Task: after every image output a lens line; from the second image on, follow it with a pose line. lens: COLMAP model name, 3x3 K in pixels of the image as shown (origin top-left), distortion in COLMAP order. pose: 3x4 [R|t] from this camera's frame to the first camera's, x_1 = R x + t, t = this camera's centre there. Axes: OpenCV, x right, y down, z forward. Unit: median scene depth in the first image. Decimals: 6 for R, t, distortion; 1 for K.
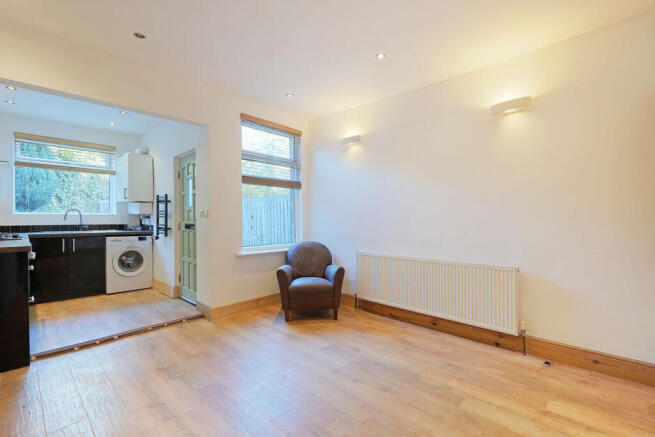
lens RADIAL K [[294.0, 0, 341.9], [0, 294.0, 217.3], [0, 0, 1]] dist [0.002437, 0.000587]
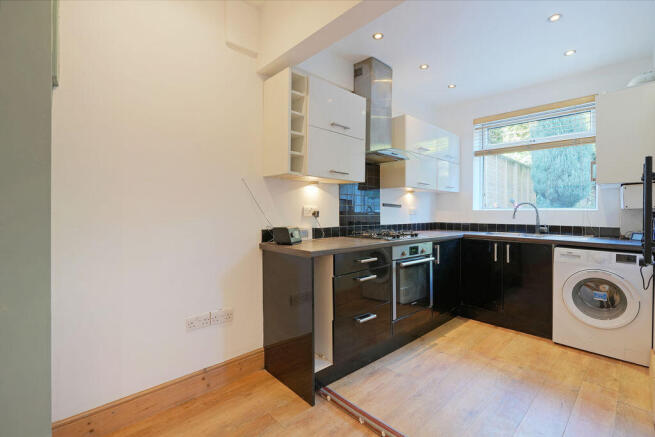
lens RADIAL K [[292.2, 0, 324.2], [0, 292.2, 213.6], [0, 0, 1]] dist [-0.001121, -0.000020]
pose [[-0.091768, 0.000778, -0.995780, -0.176826], [-0.003842, 0.999992, 0.001135, -0.000841], [0.995773, 0.003930, -0.091764, 0.639330]]
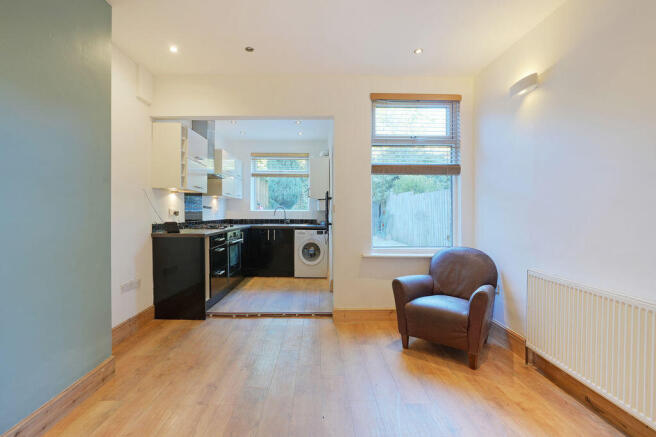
lens RADIAL K [[310.6, 0, 319.2], [0, 310.6, 217.0], [0, 0, 1]] dist [-0.001928, 0.000140]
pose [[0.673321, 0.007846, -0.739309, 0.218412], [0.000403, 0.999940, 0.010979, 0.001478], [0.739350, -0.007691, 0.673277, 0.243793]]
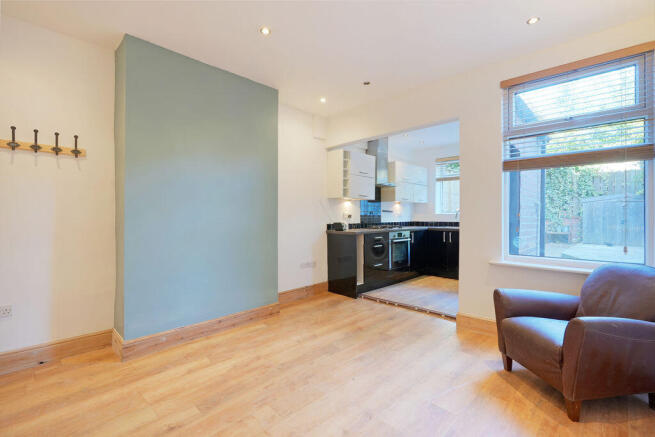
lens RADIAL K [[296.4, 0, 327.1], [0, 296.4, 220.4], [0, 0, 1]] dist [-0.000464, 0.000017]
pose [[-0.041846, 0.011649, -0.999056, 0.425949], [-0.000397, 0.999932, 0.011676, 0.003529], [0.999124, 0.000885, -0.041839, 0.522828]]
